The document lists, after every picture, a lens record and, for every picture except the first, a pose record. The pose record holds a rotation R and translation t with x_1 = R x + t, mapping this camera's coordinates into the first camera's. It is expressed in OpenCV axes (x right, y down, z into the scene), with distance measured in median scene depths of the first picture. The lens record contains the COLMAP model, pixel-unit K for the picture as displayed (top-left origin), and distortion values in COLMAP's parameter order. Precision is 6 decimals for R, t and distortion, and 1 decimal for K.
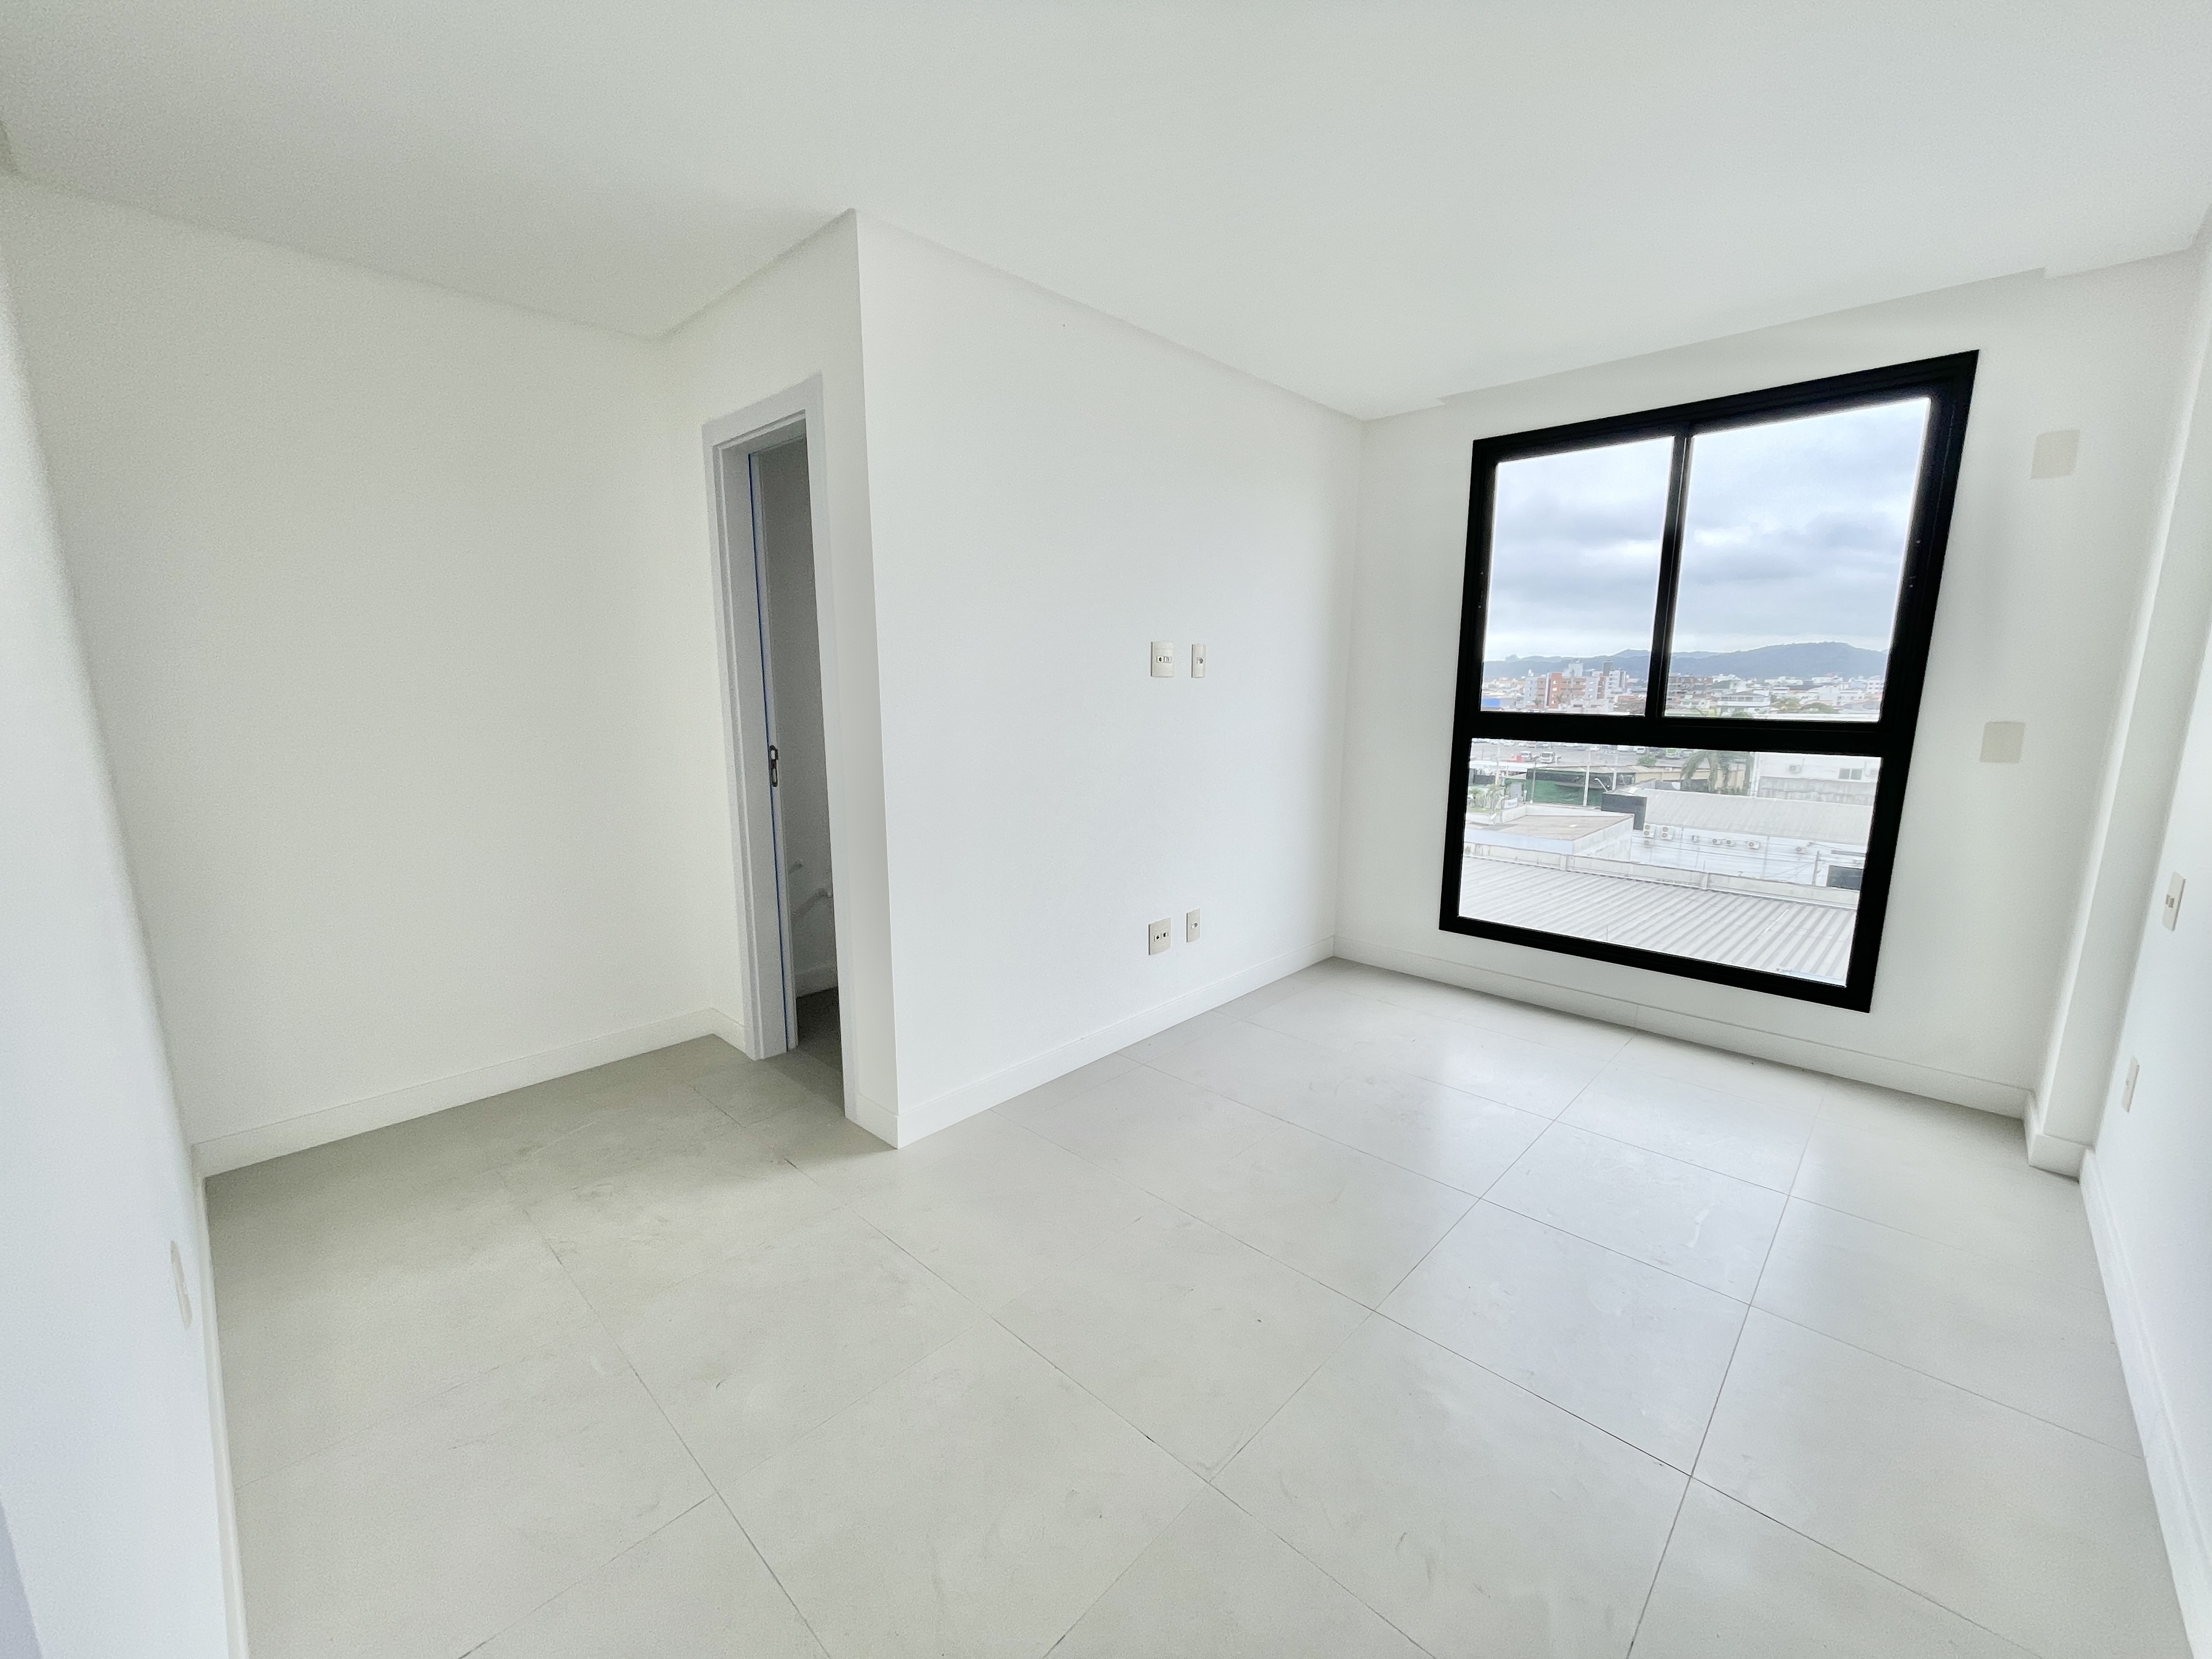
lens RADIAL K [[890.3, 0, 1096.2], [0, 890.3, 838.0], [0, 0, 1]] dist [-0.000736, -0.001226]
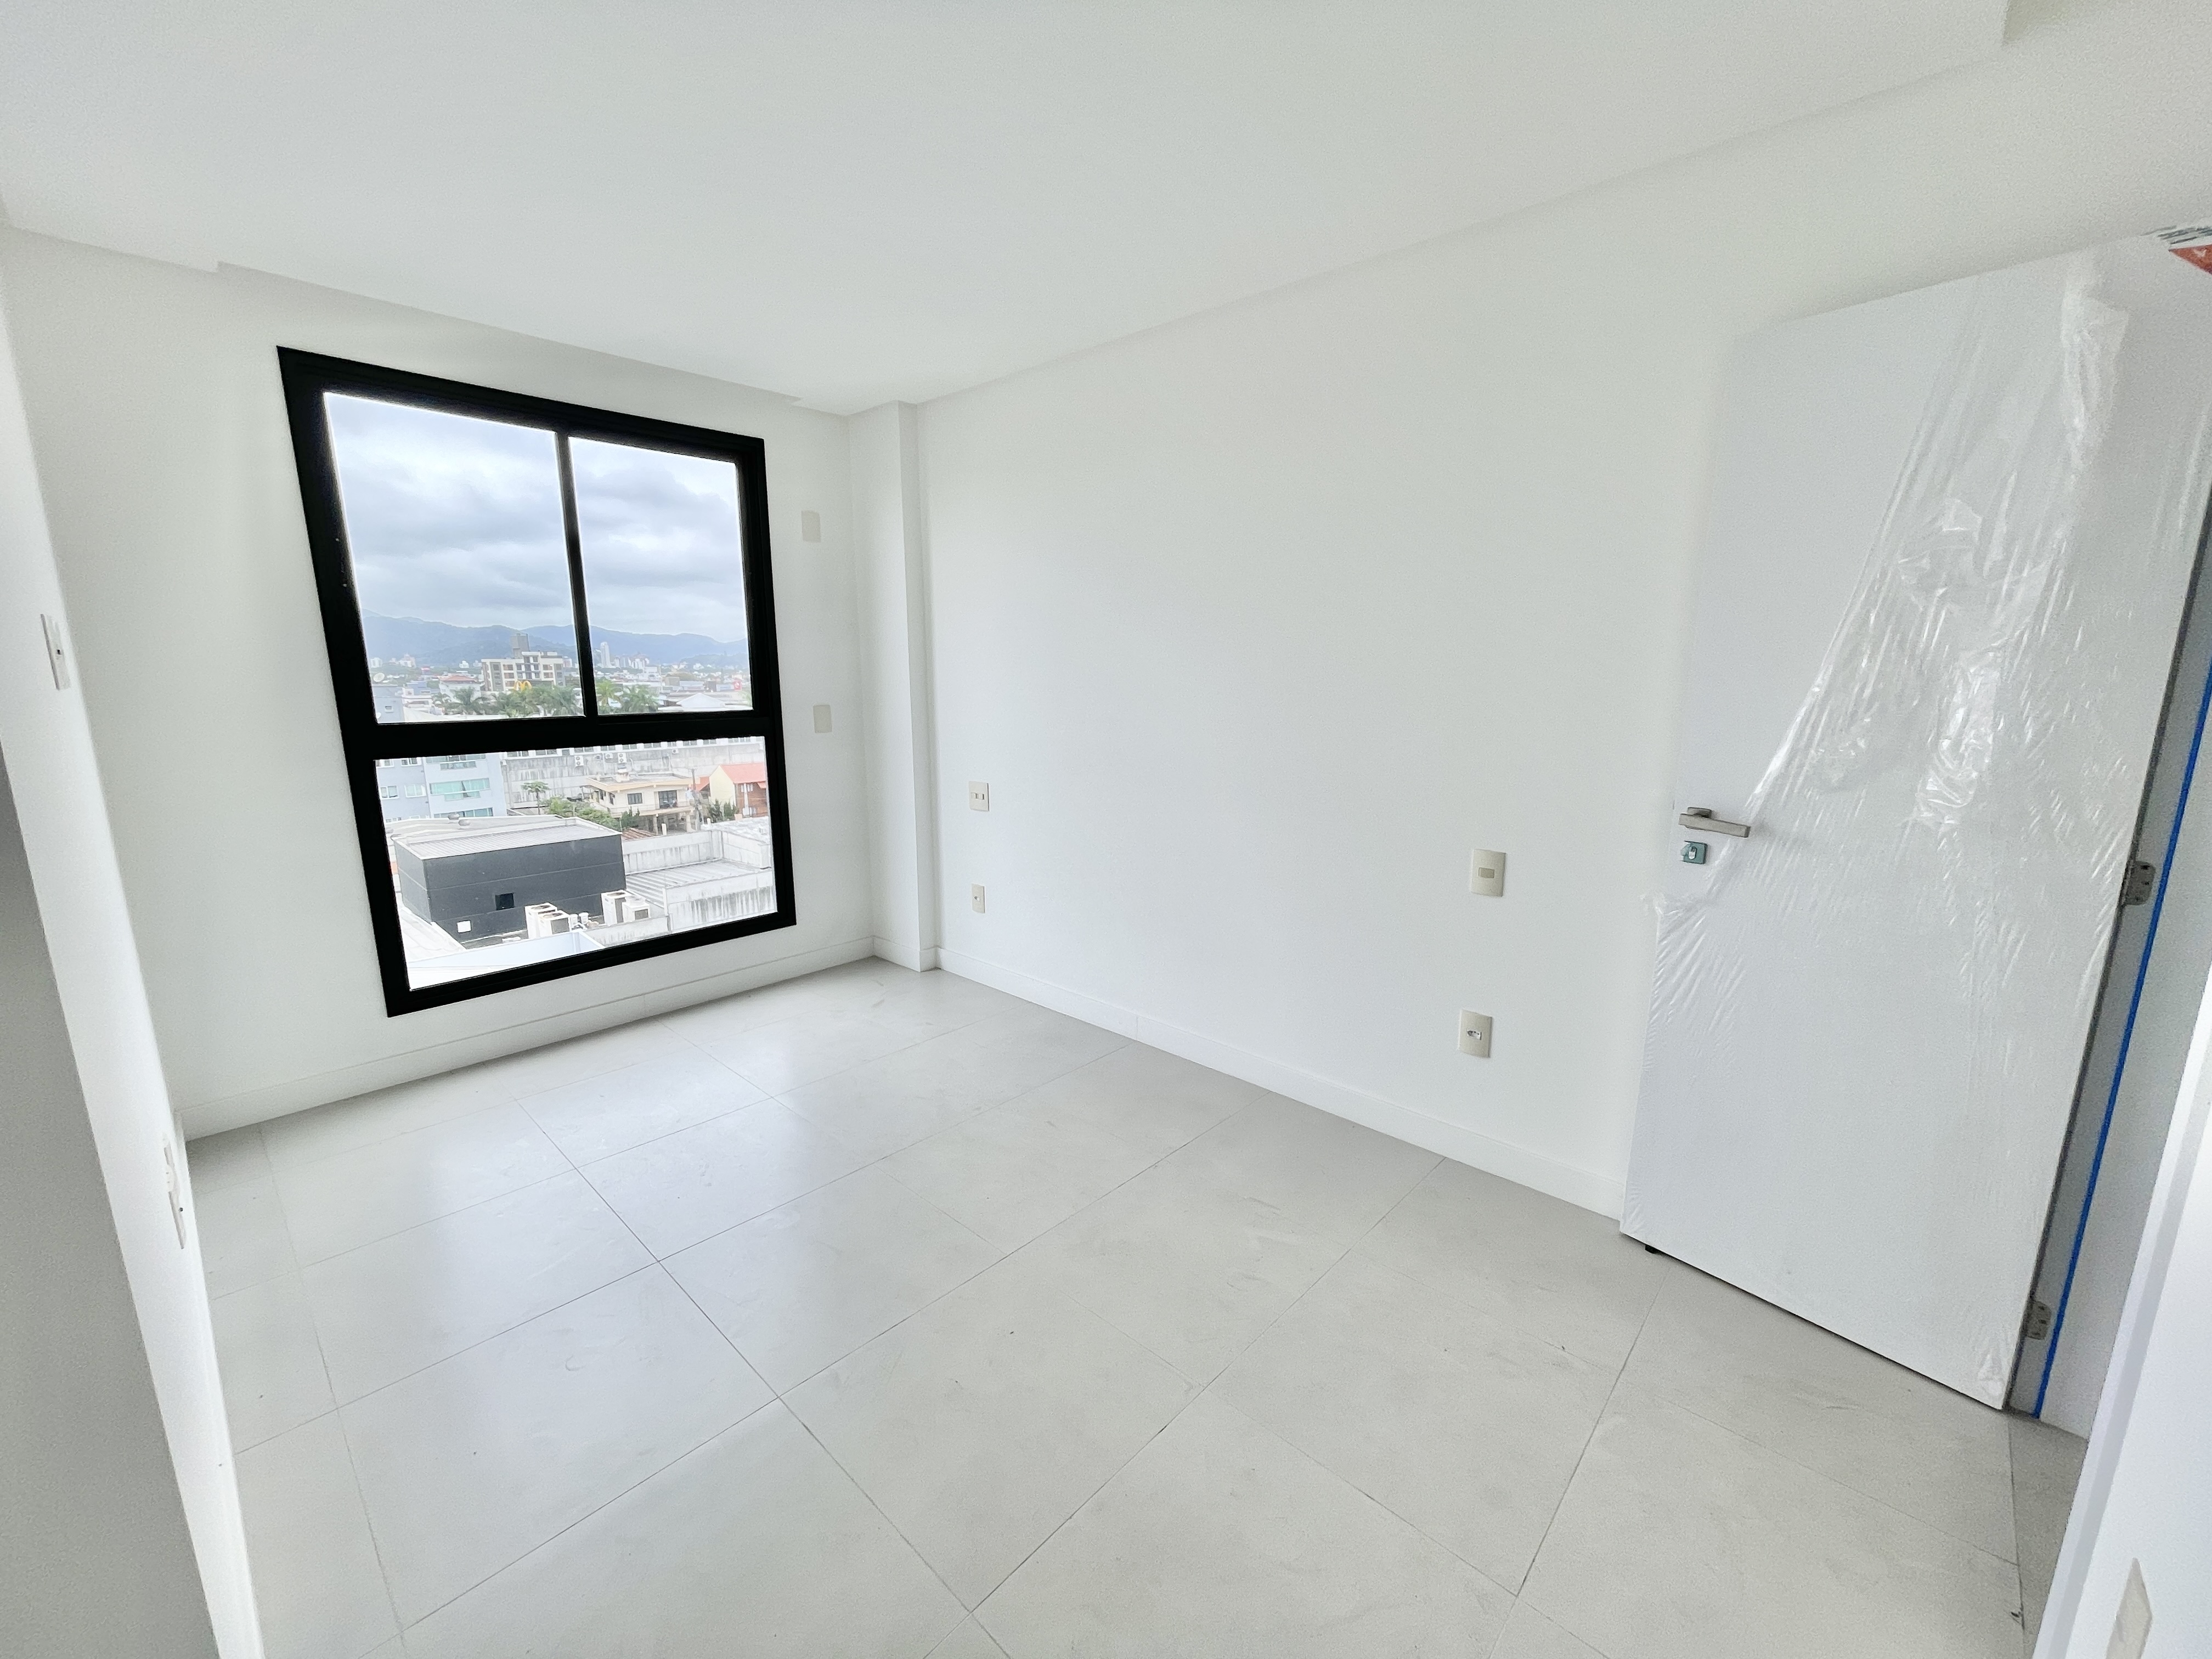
lens RADIAL K [[890.3, 0, 1096.6], [0, 890.3, 843.6], [0, 0, 1]] dist [-0.000736, -0.001226]
pose [[-0.017866, -0.197278, 0.980185, -0.418551], [0.176098, 0.964395, 0.197310, -0.102715], [-0.984210, 0.176134, 0.017510, 0.478753]]
